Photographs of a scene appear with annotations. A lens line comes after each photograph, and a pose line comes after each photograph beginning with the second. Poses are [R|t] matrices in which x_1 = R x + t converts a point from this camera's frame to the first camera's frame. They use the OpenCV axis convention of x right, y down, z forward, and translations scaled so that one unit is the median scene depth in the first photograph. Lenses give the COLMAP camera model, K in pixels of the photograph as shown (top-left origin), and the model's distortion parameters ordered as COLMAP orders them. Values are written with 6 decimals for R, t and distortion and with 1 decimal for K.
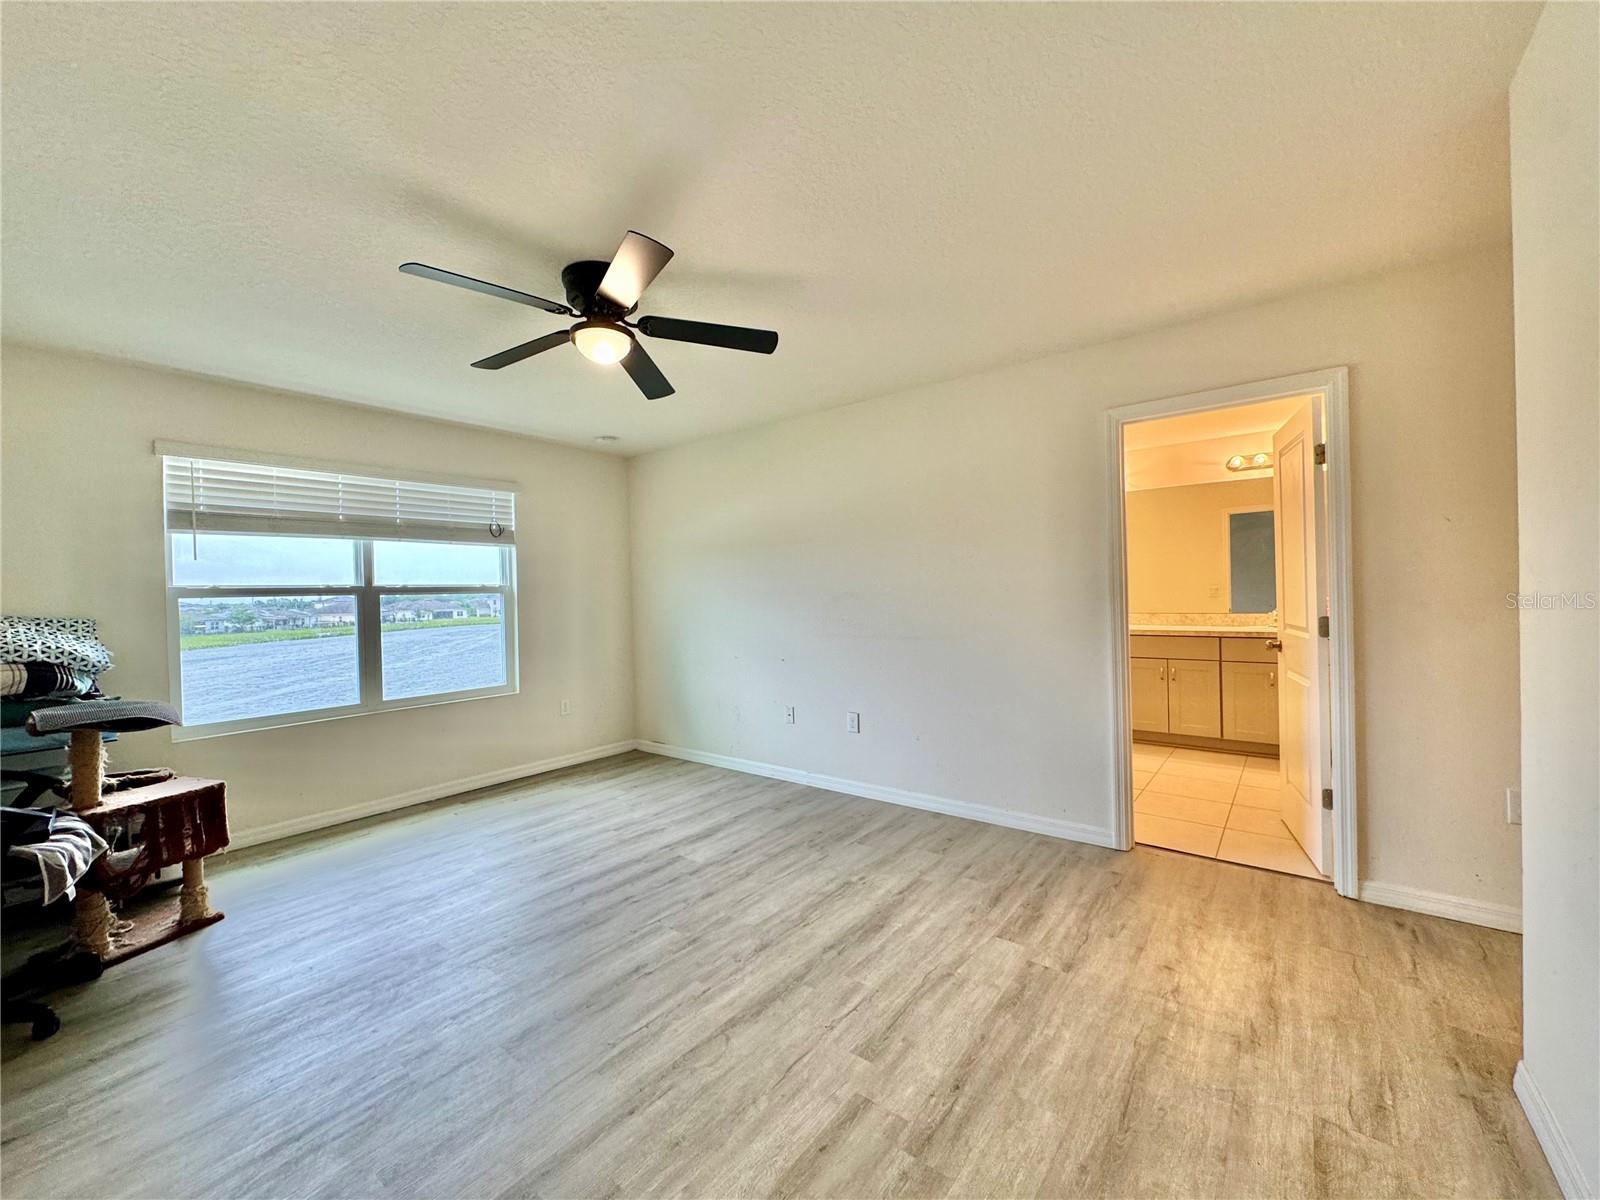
lens RADIAL K [[635.4, 0, 798.2], [0, 635.4, 596.7], [0, 0, 1]] dist [-0.007426, -0.000011]
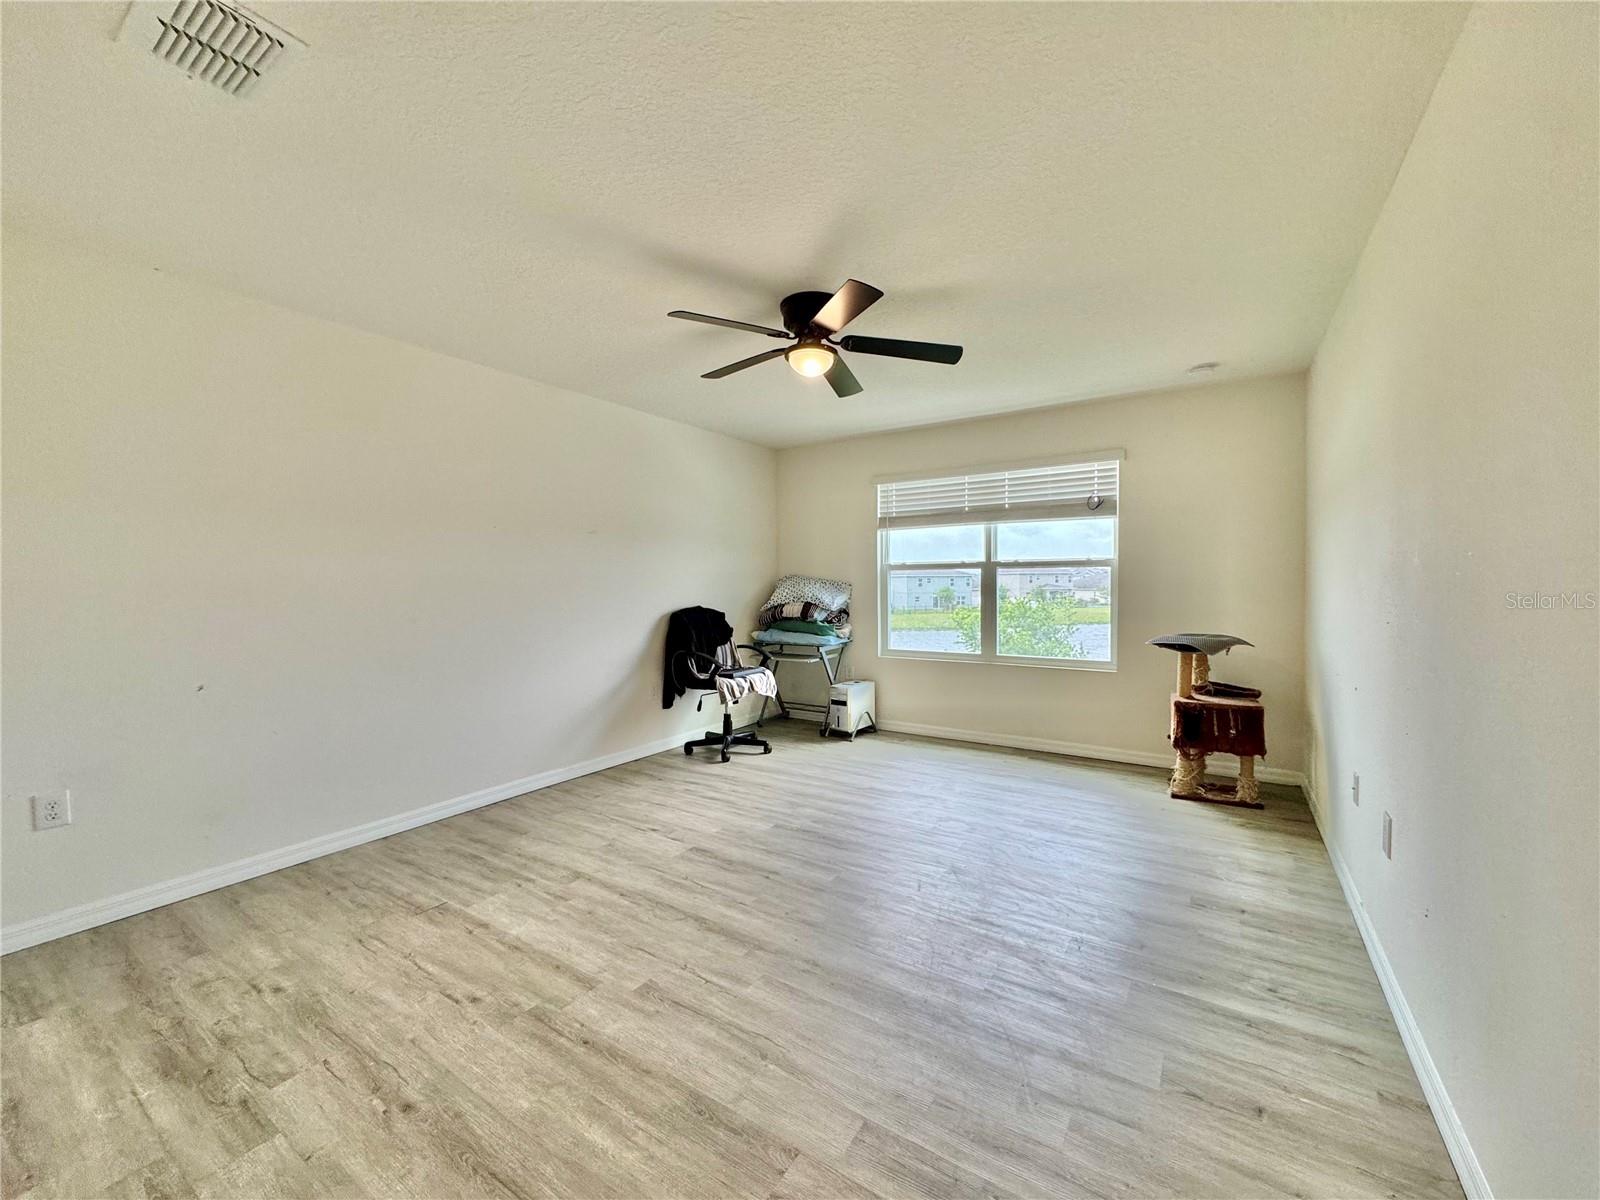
lens RADIAL K [[635.4, 0, 798.2], [0, 635.4, 596.7], [0, 0, 1]] dist [-0.007426, -0.000011]
pose [[0.085511, 0.047712, -0.995194, 0.906119], [-0.000060, 0.998853, 0.047882, -0.013008], [0.996337, -0.004034, 0.085416, 0.884303]]
